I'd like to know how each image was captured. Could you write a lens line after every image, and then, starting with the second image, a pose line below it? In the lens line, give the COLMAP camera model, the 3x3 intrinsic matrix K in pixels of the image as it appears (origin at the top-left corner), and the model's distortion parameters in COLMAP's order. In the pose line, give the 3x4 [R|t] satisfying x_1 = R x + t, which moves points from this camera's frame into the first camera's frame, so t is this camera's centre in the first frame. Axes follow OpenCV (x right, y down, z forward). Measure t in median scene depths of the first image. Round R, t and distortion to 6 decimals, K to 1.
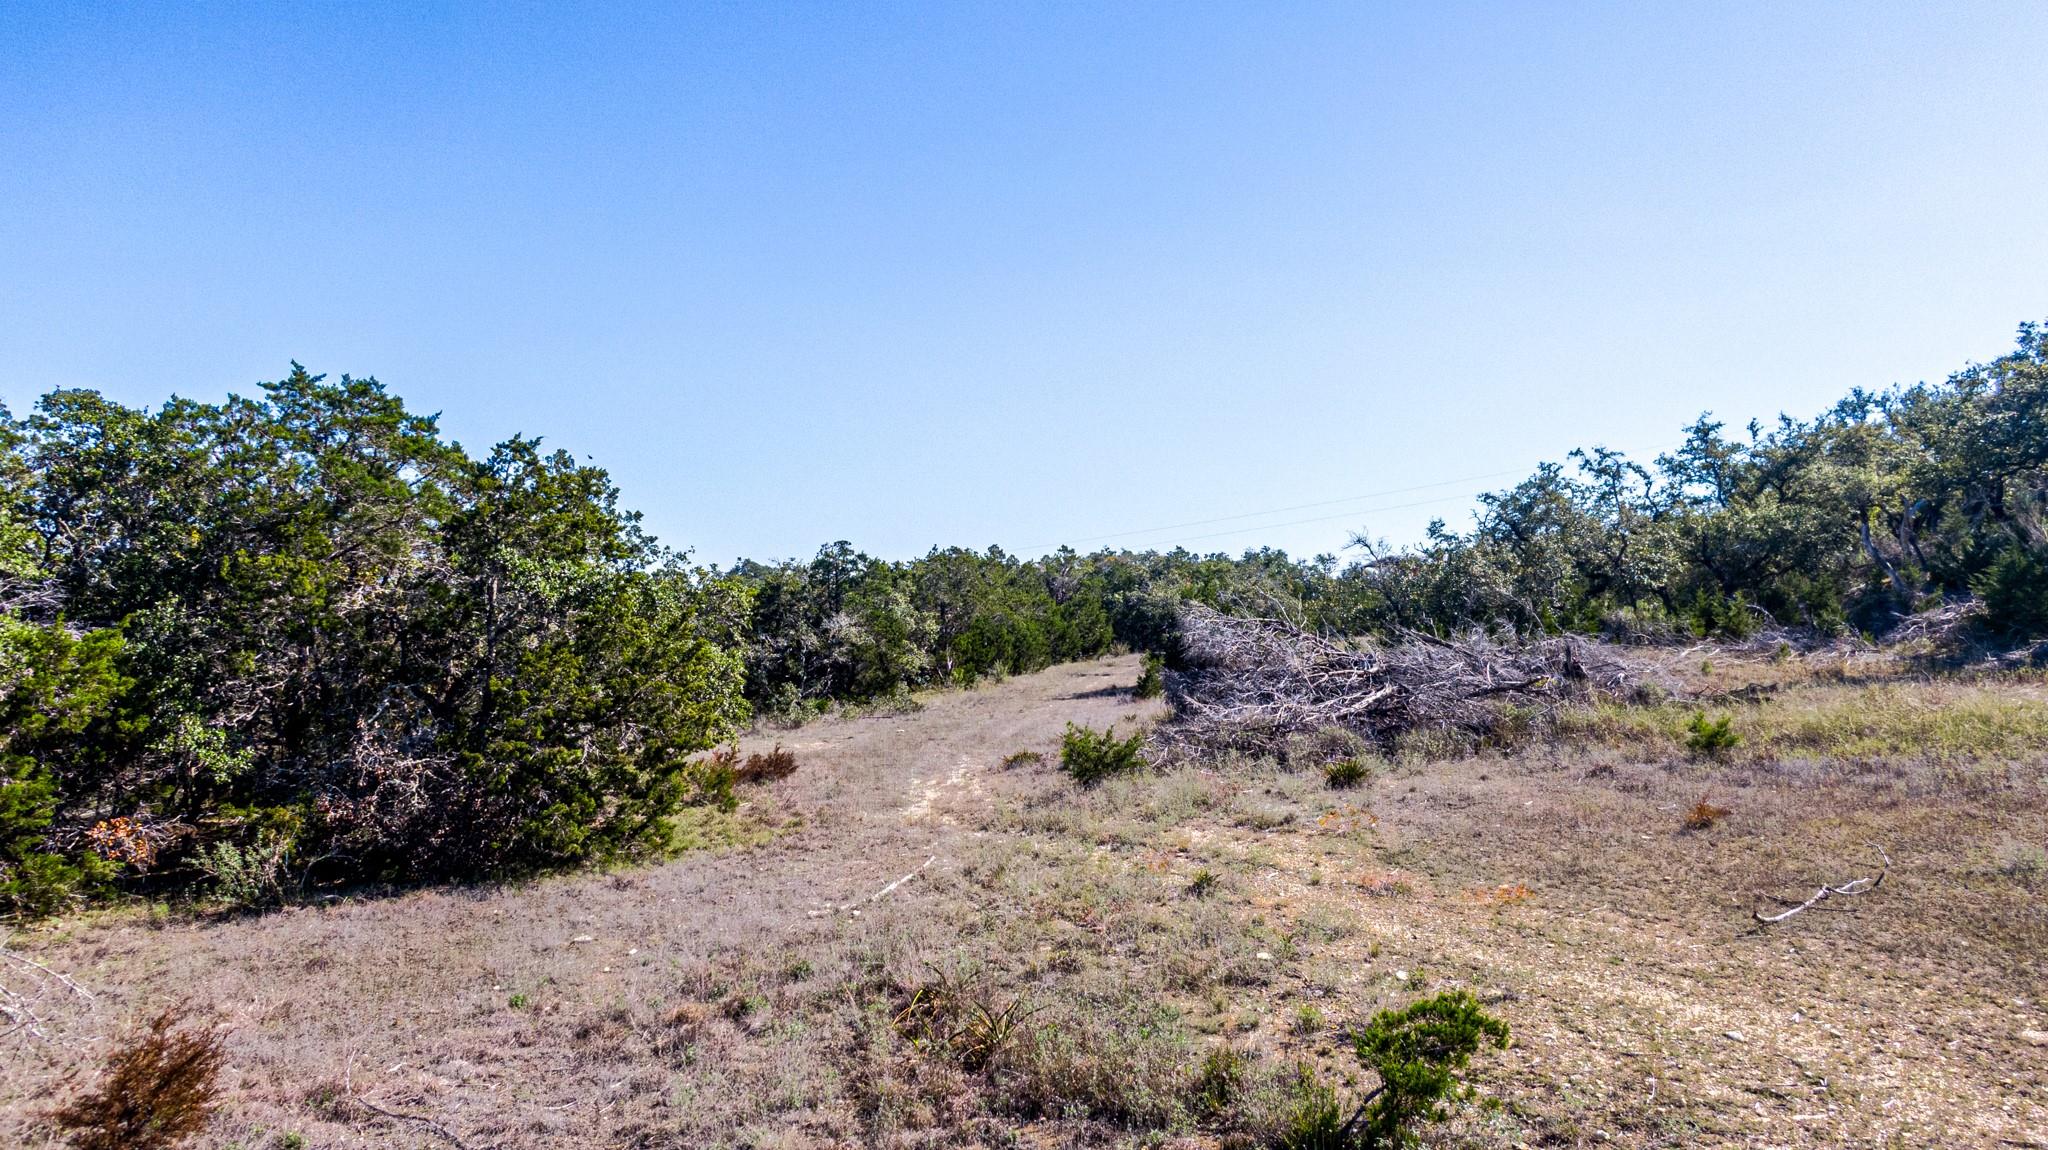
lens RADIAL K [[1455.3, 0, 1021.7], [0, 1455.3, 573.4], [0, 0, 1]] dist [0.030674, -0.051096]
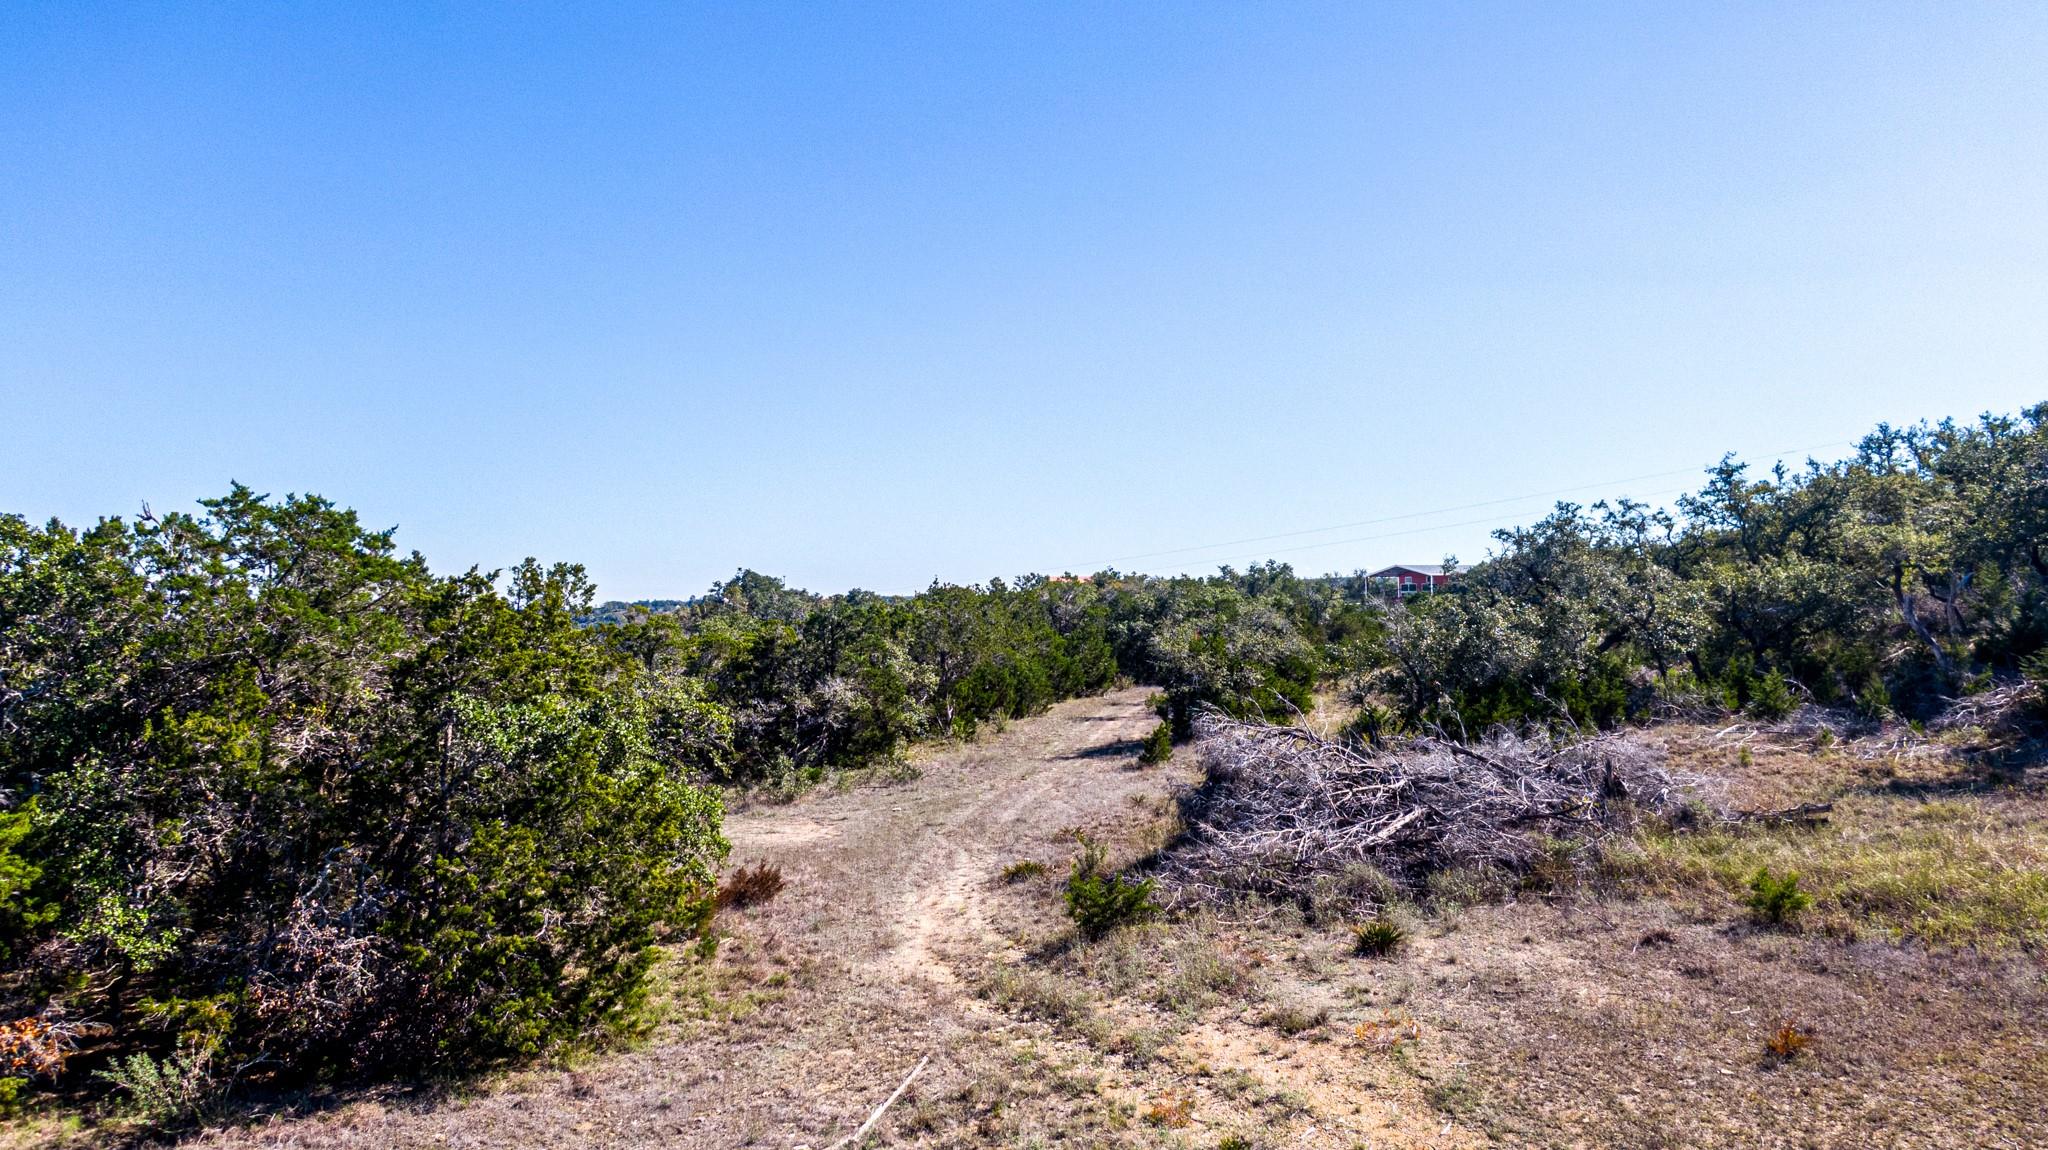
lens RADIAL K [[1455.3, 0, 1021.2], [0, 1455.3, 574.5], [0, 0, 1]] dist [0.030674, -0.051096]
pose [[0.999998, 0.000508, -0.002051, 0.000154], [-0.000502, 0.999996, 0.002927, -0.084999], [0.002053, -0.002926, 0.999994, 0.075967]]
